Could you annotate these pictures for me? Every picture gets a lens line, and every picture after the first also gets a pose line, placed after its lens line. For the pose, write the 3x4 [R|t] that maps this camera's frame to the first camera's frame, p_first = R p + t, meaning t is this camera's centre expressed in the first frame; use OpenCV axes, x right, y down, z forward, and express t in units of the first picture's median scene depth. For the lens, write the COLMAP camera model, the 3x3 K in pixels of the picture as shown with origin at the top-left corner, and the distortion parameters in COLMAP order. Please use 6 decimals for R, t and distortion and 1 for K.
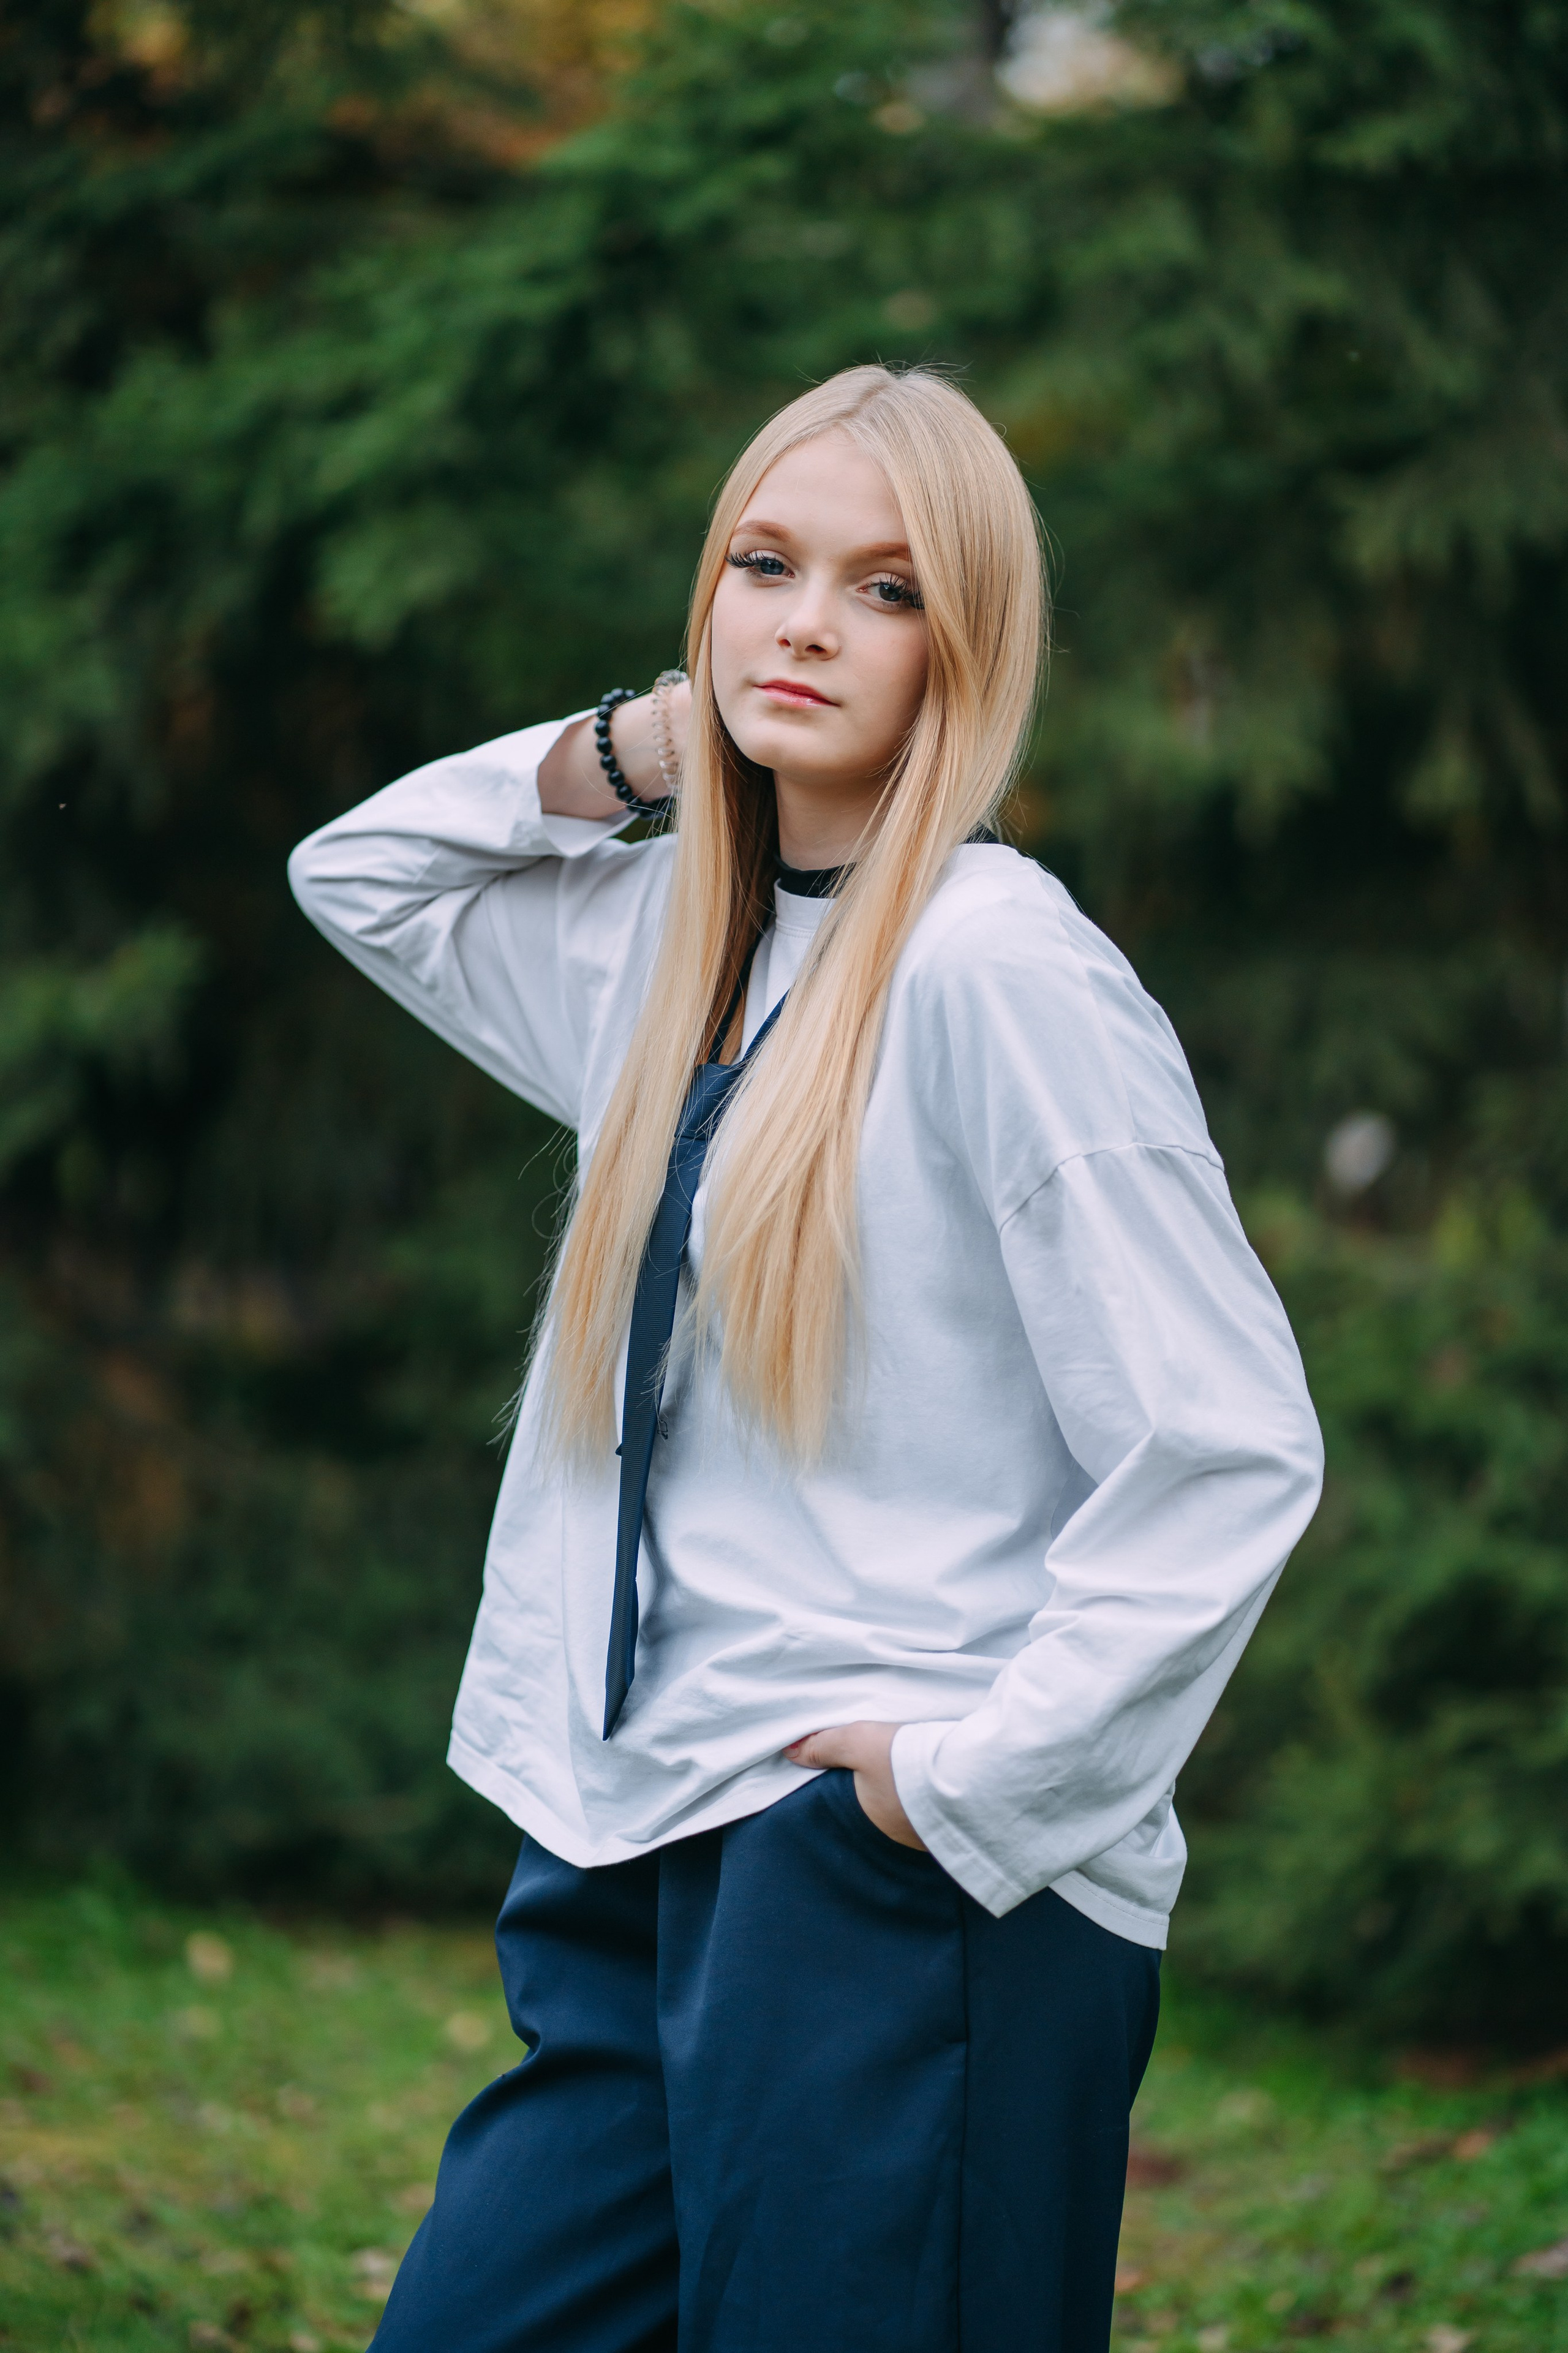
lens RADIAL K [[5846.3, 0, 807.0], [0, 5846.3, 1199.4], [0, 0, 1]] dist [0.136674, 0.000000]
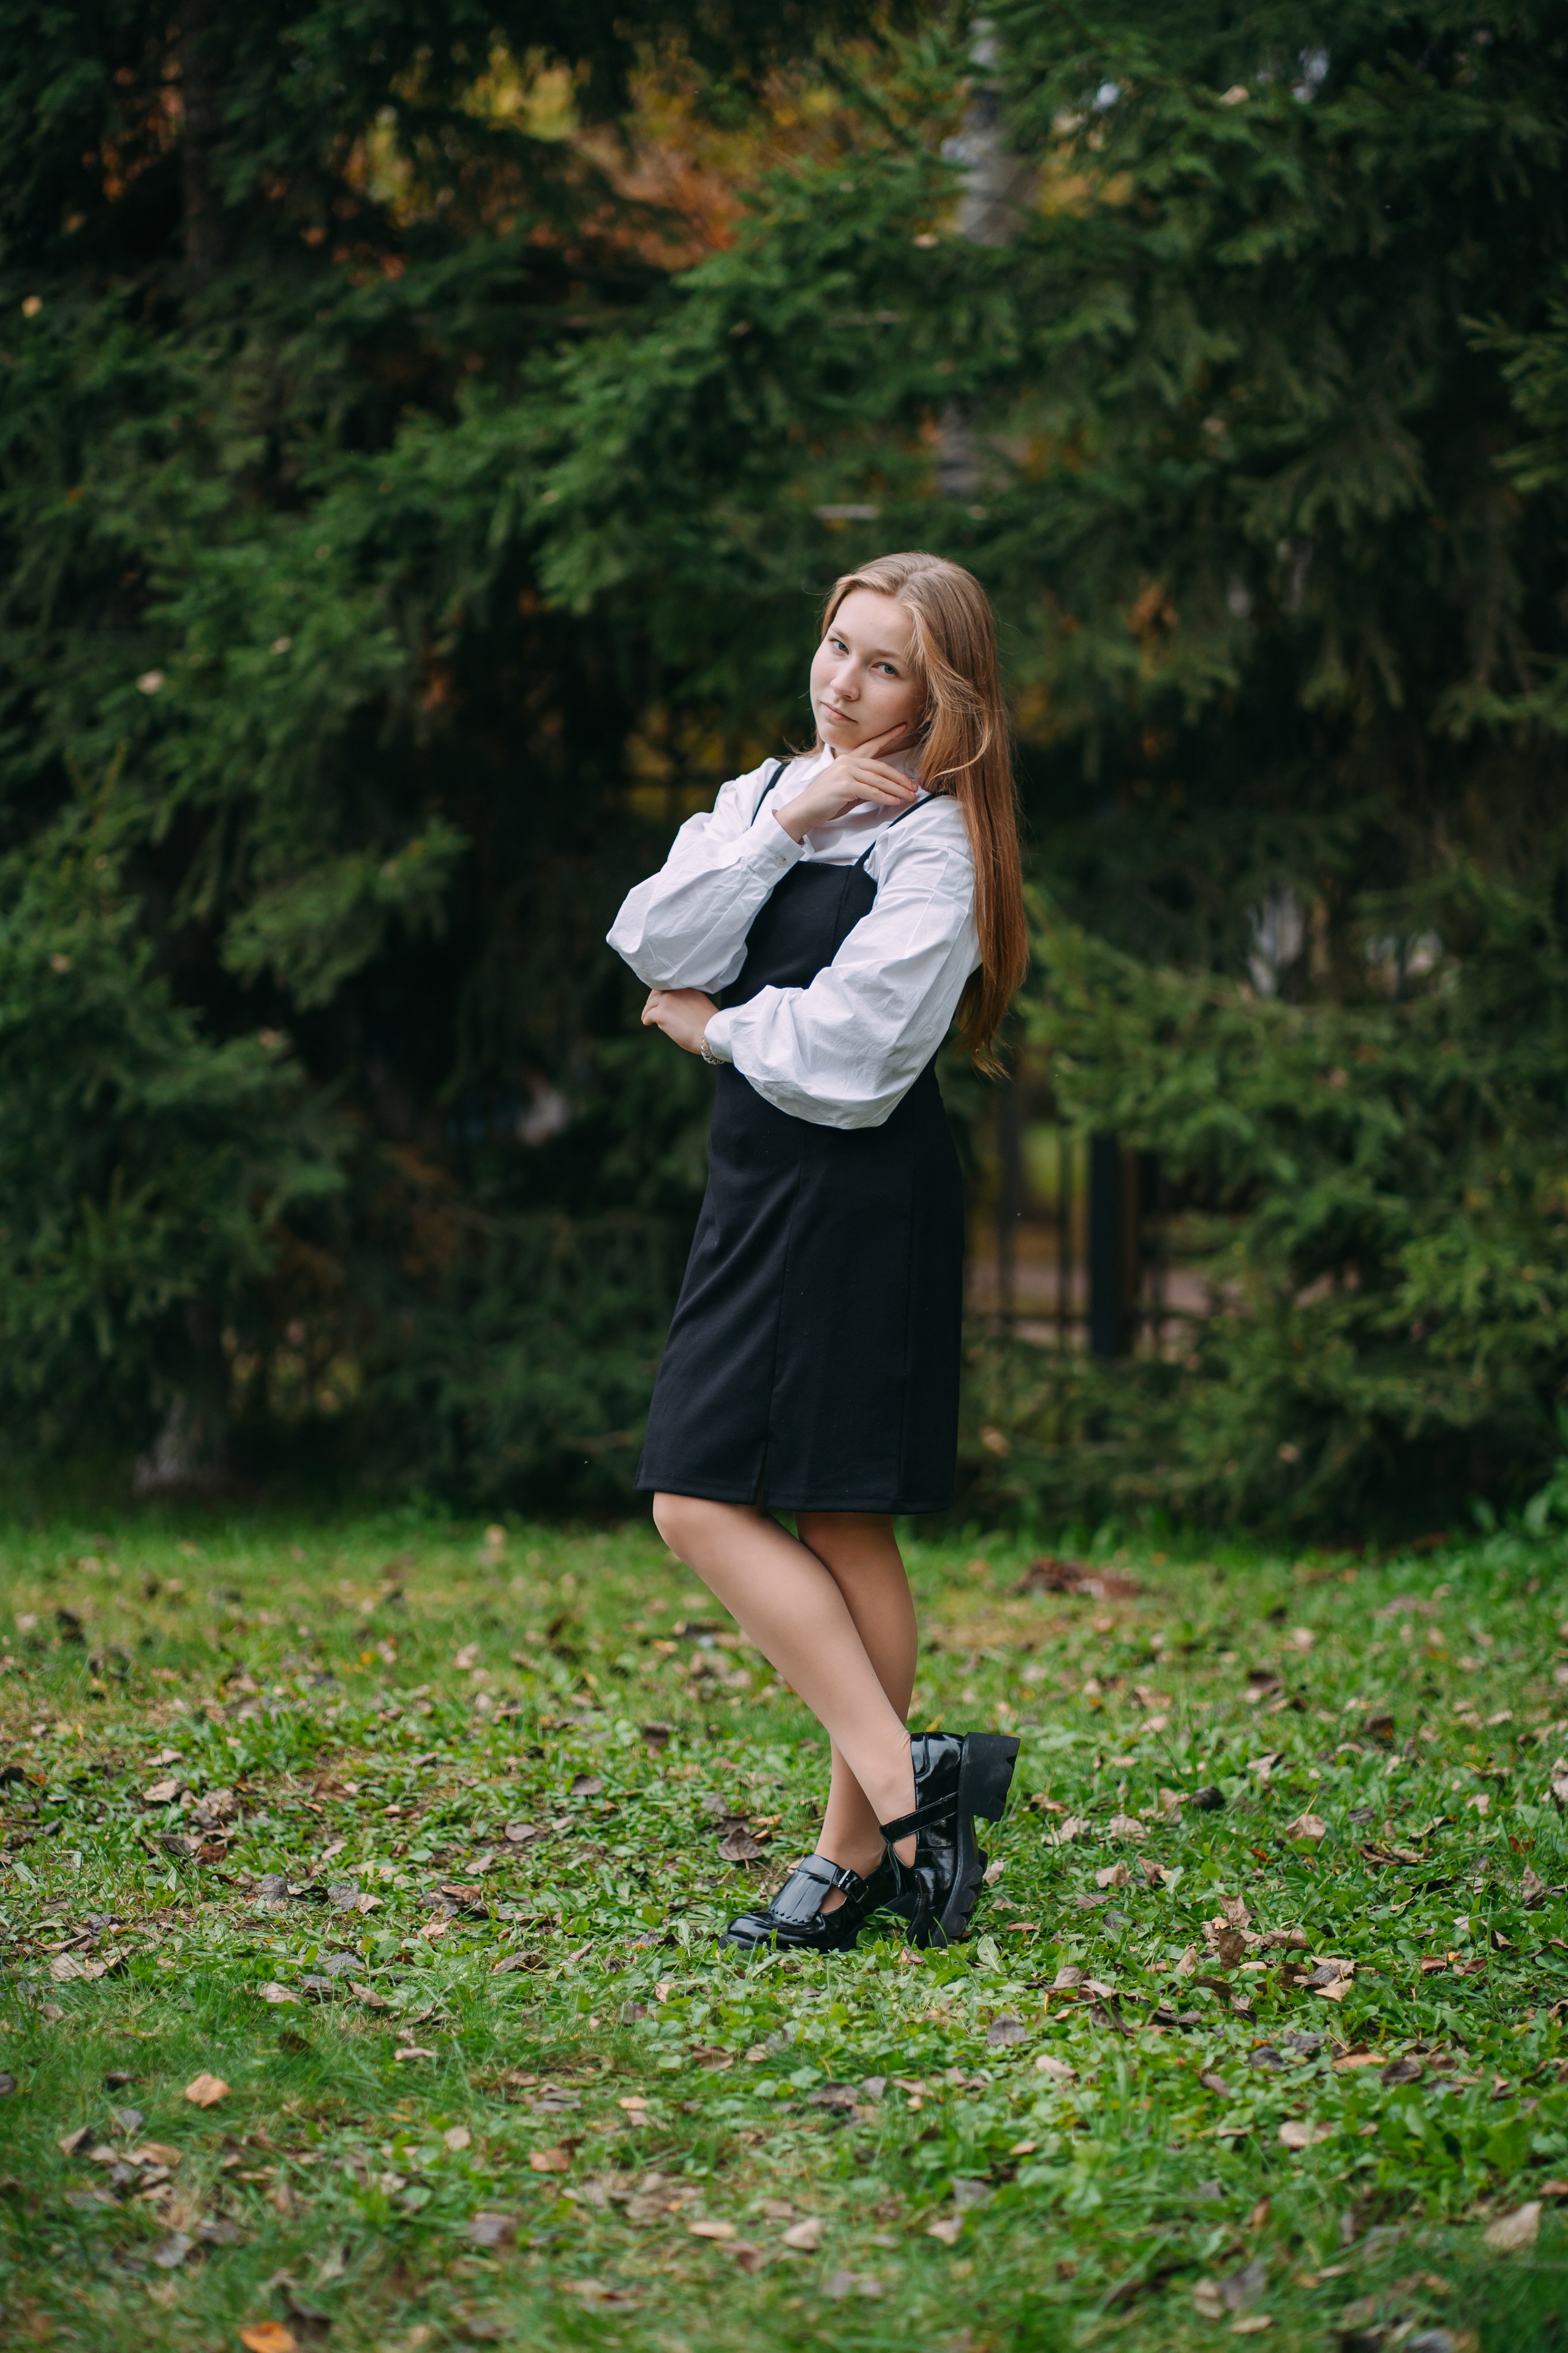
lens RADIAL K [[5846.3, 0, 801.7], [0, 5846.3, 1178.3], [0, 0, 1]] dist [0.136674, 0.000000]
pose [[0.999011, -0.035046, -0.027373, 0.015233], [0.034861, 0.999366, -0.007239, 0.055623], [0.027610, 0.006277, 0.999599, -0.437588]]
